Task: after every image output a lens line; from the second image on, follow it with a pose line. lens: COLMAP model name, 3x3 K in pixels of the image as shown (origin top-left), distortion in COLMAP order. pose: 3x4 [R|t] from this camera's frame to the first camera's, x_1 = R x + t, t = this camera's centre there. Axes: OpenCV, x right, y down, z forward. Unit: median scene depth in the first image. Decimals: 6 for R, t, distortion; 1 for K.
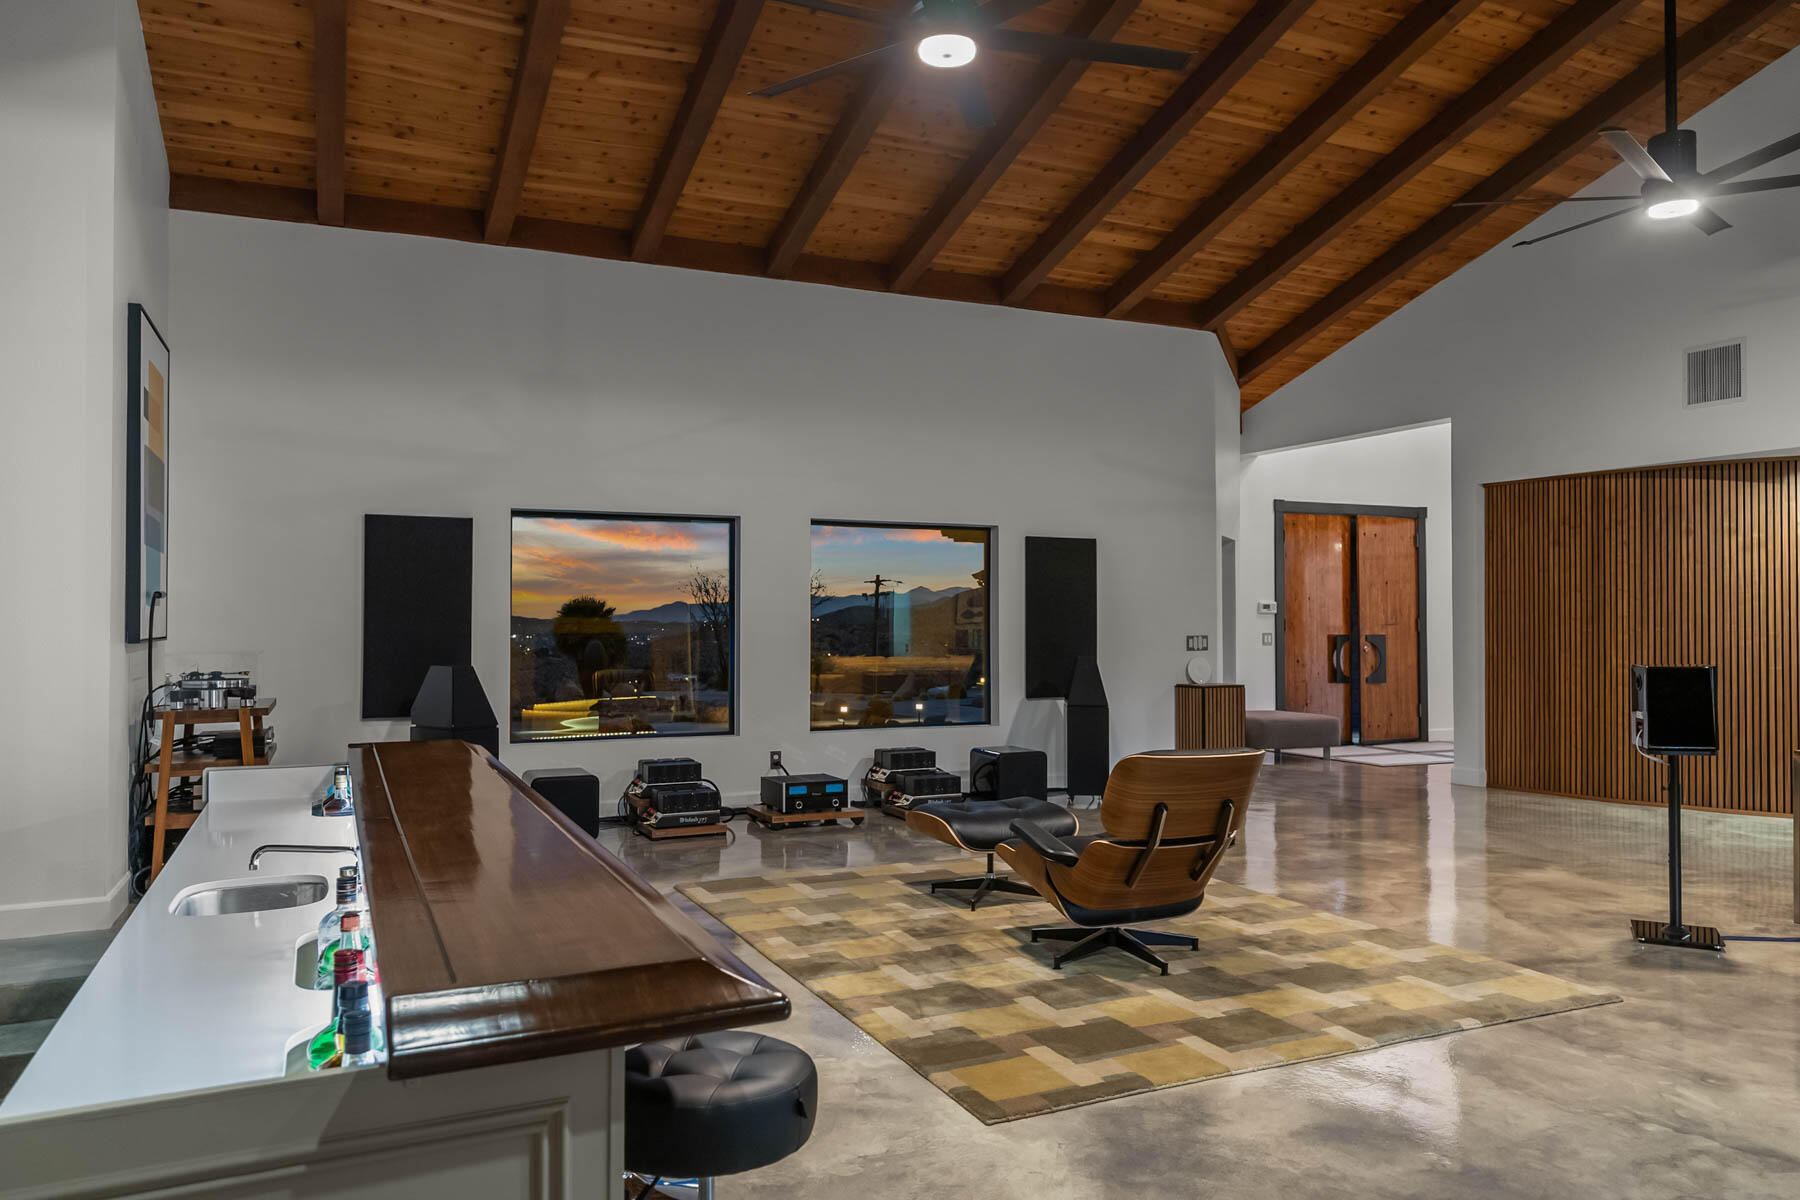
lens RADIAL K [[1227.9, 0, 900.0], [0, 1227.9, 600.0], [0, 0, 1]] dist [-0.002746, 0.004465]
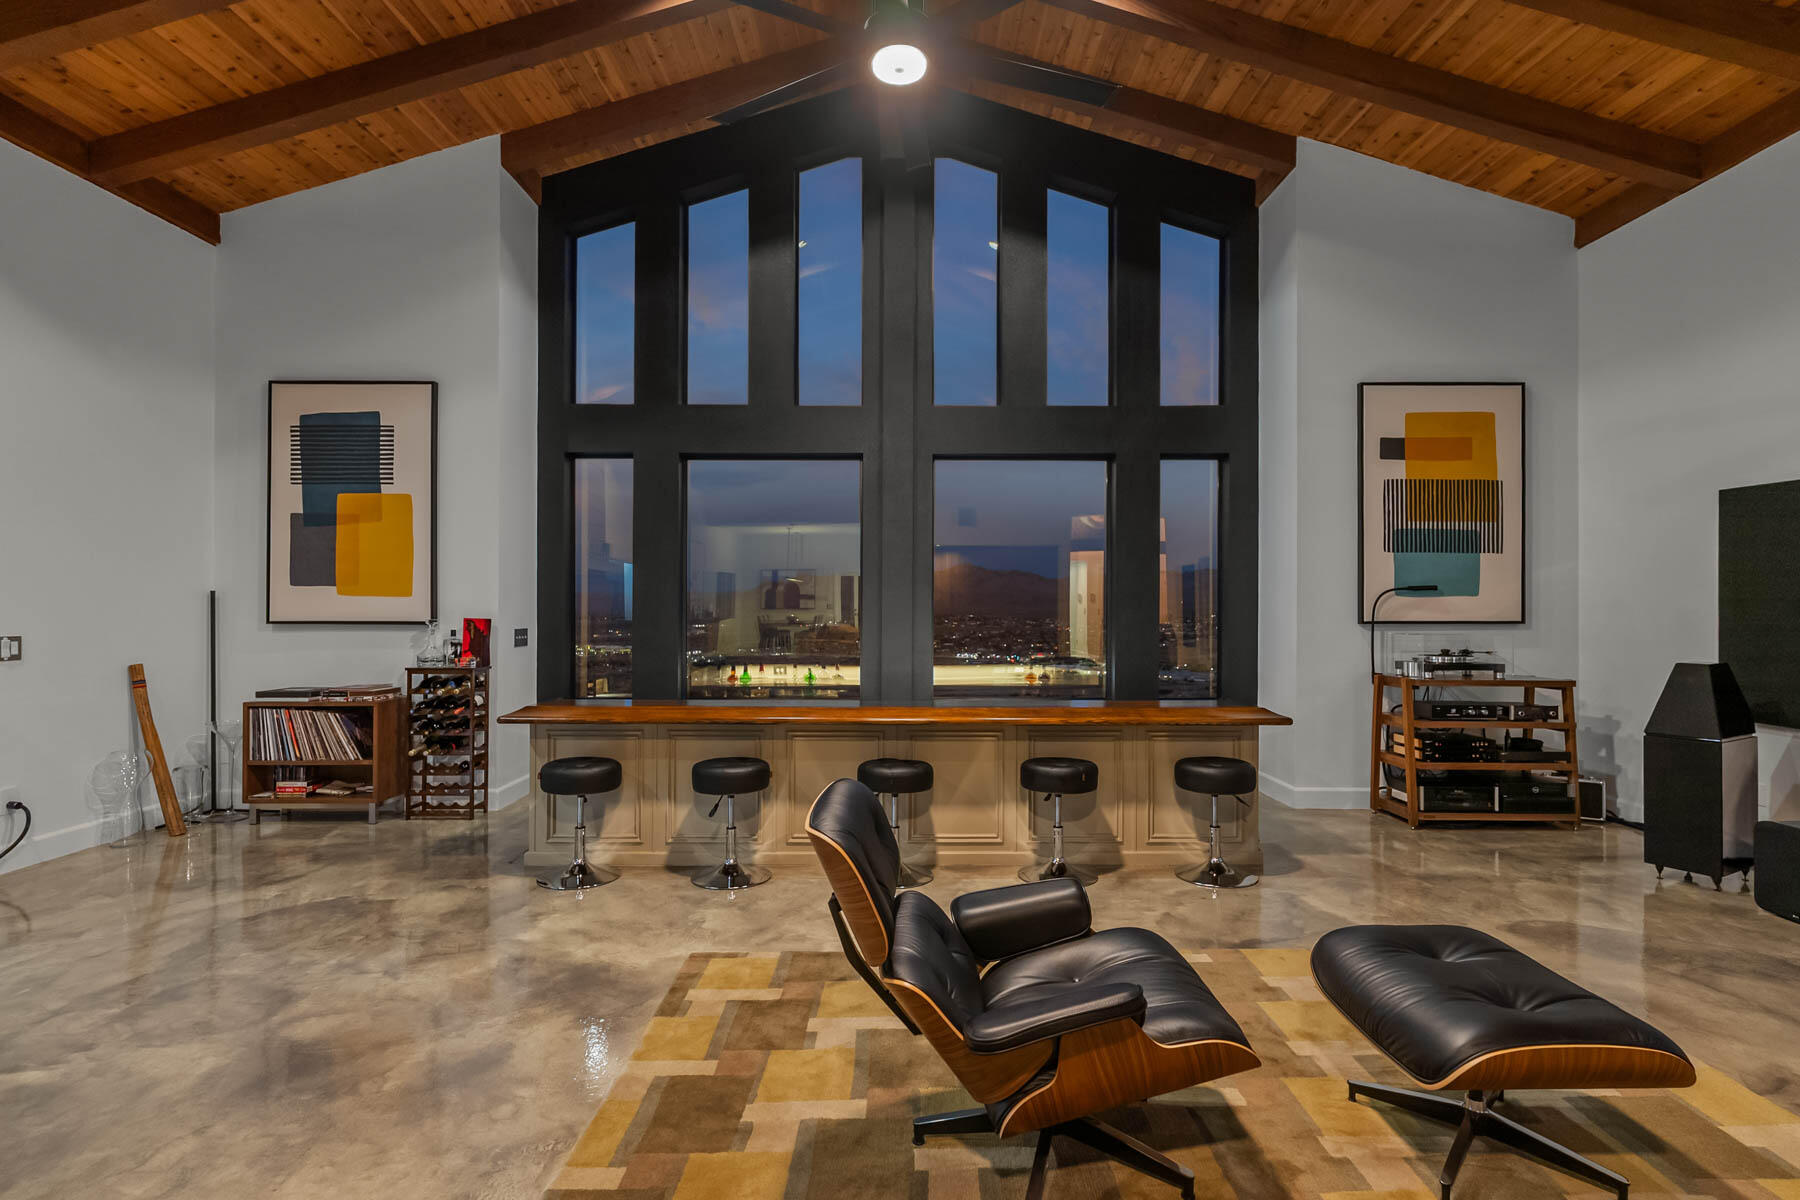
lens RADIAL K [[875.0, 0, 904.5], [0, 875.0, 606.2], [0, 0, 1]] dist [-0.001886, 0.000731]
pose [[-0.411217, 0.002195, -0.911535, 0.379882], [0.014674, 0.999883, -0.004212, 0.008553], [0.911420, -0.015108, -0.411201, 0.693863]]
